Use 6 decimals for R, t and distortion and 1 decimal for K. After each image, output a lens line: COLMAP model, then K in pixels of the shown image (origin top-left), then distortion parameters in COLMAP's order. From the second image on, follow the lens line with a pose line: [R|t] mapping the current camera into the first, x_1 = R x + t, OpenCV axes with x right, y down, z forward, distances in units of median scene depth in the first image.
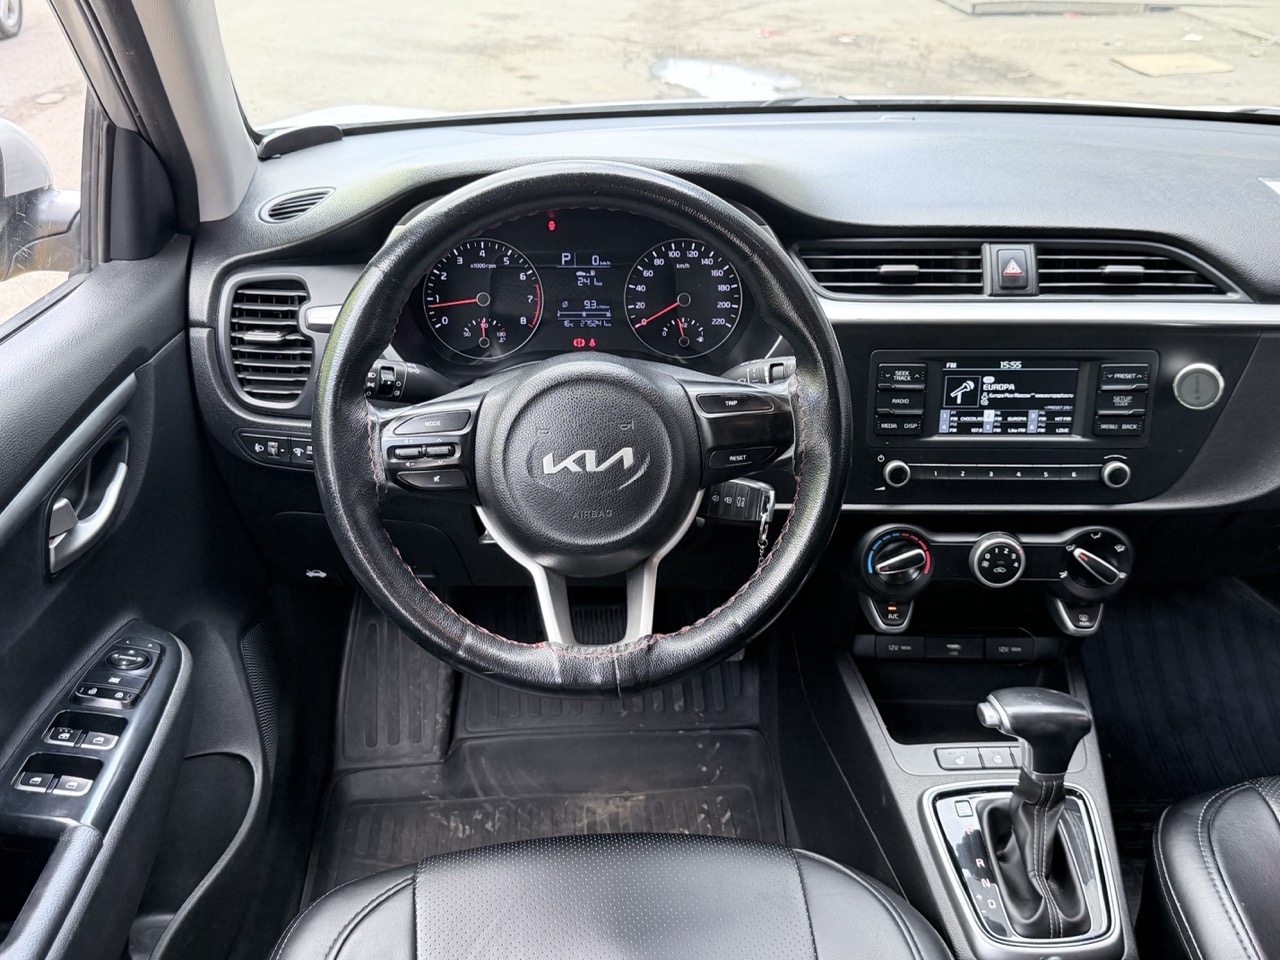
lens RADIAL K [[1284.9, 0, 655.3], [0, 1284.9, 479.8], [0, 0, 1]] dist [0.177526, -0.431845]
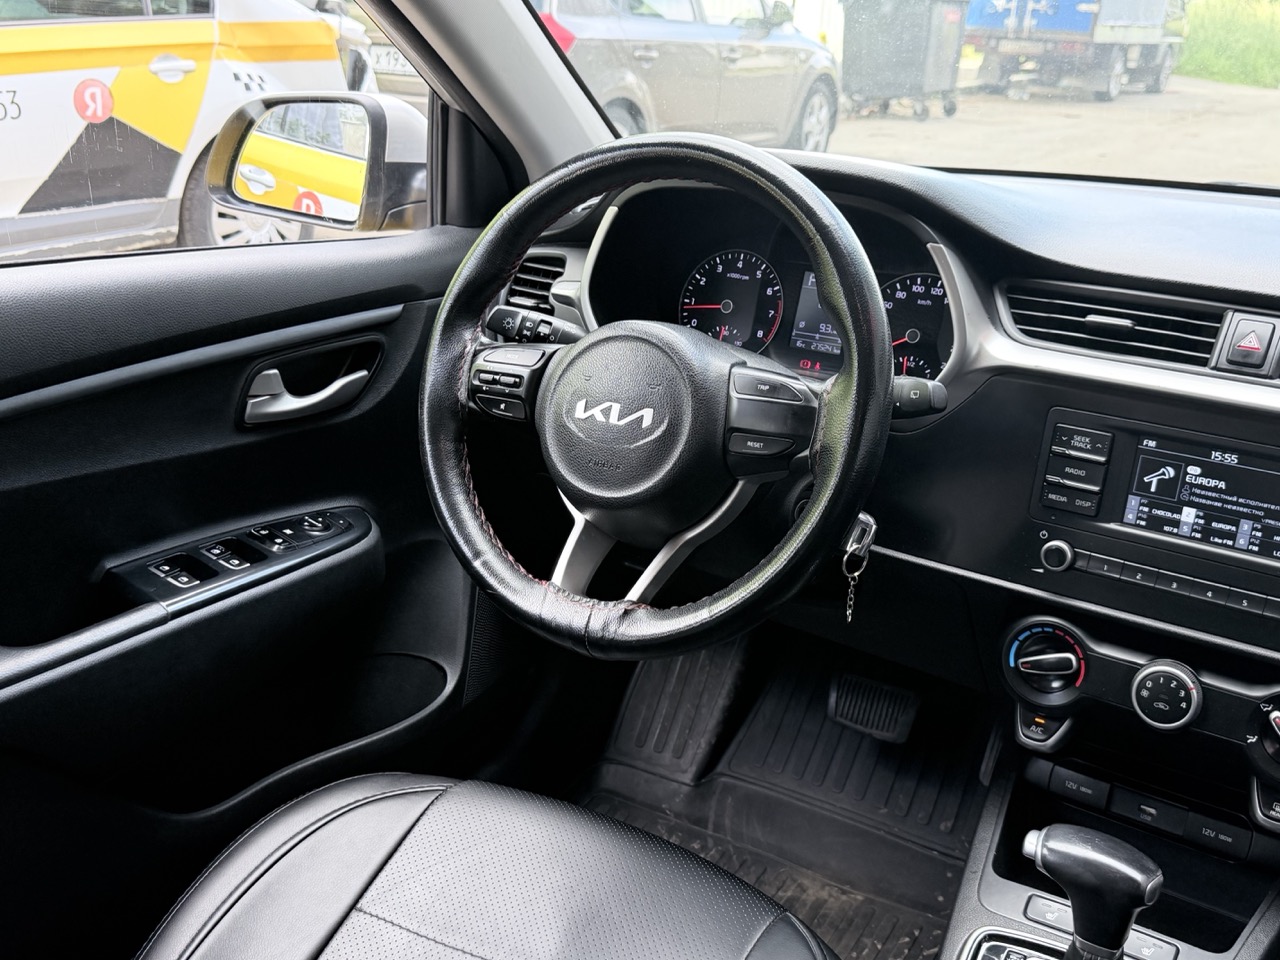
lens RADIAL K [[1289.3, 0, 641.4], [0, 1289.3, 493.1], [0, 0, 1]] dist [0.159343, -0.399447]
pose [[0.811774, 0.212047, -0.544113, 0.421647], [-0.272704, 0.961562, -0.032122, 0.057399], [0.516387, 0.174458, 0.838397, 0.131267]]
